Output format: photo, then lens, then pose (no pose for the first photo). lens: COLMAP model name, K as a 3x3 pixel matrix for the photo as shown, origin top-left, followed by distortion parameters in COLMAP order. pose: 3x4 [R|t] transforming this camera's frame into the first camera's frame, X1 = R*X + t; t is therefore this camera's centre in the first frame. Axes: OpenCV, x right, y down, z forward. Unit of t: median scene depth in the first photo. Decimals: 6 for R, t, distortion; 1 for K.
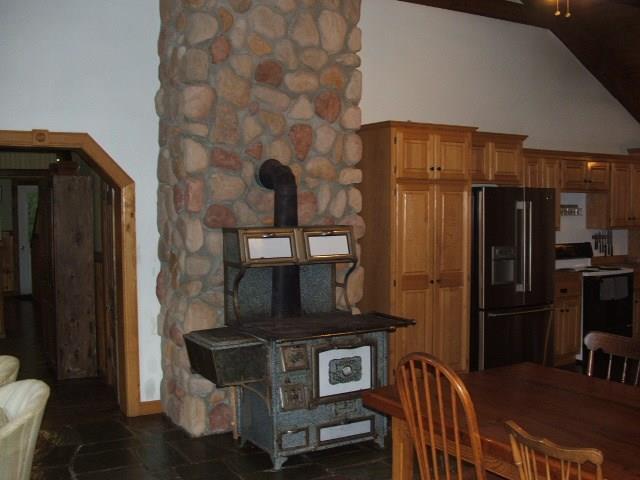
lens RADIAL K [[748.2, 0, 320.0], [0, 748.2, 240.0], [0, 0, 1]] dist [-0.217711, 0.276690]
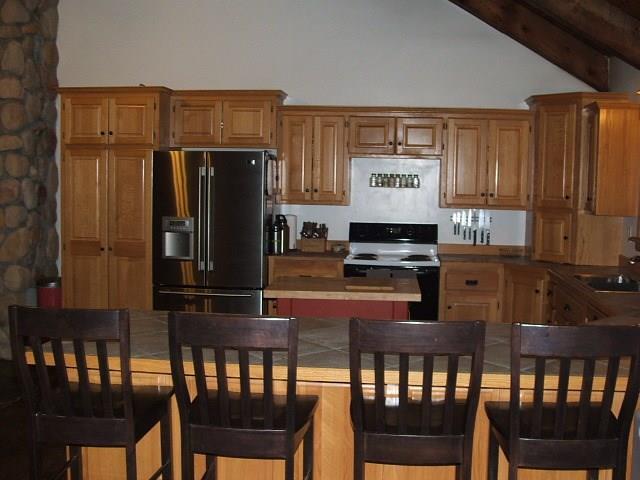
lens RADIAL K [[748.2, 0, 320.0], [0, 748.2, 240.0], [0, 0, 1]] dist [-0.217711, 0.276690]
pose [[0.803828, 0.060668, -0.591760, 1.001639], [-0.046930, 0.998153, 0.038584, -0.006798], [0.593008, -0.003243, 0.805190, 0.410893]]
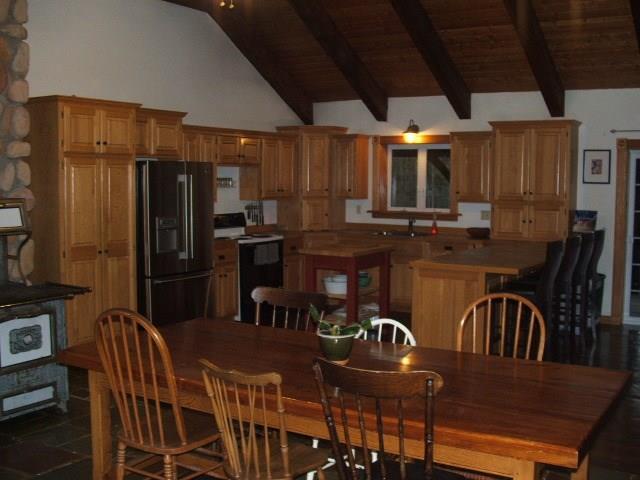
lens RADIAL K [[748.2, 0, 320.0], [0, 748.2, 240.0], [0, 0, 1]] dist [-0.217711, 0.276690]
pose [[0.892281, -0.029612, 0.450508, -0.038968], [0.014165, 0.999192, 0.037621, 0.005246], [-0.451258, -0.027187, 0.891979, -0.054406]]
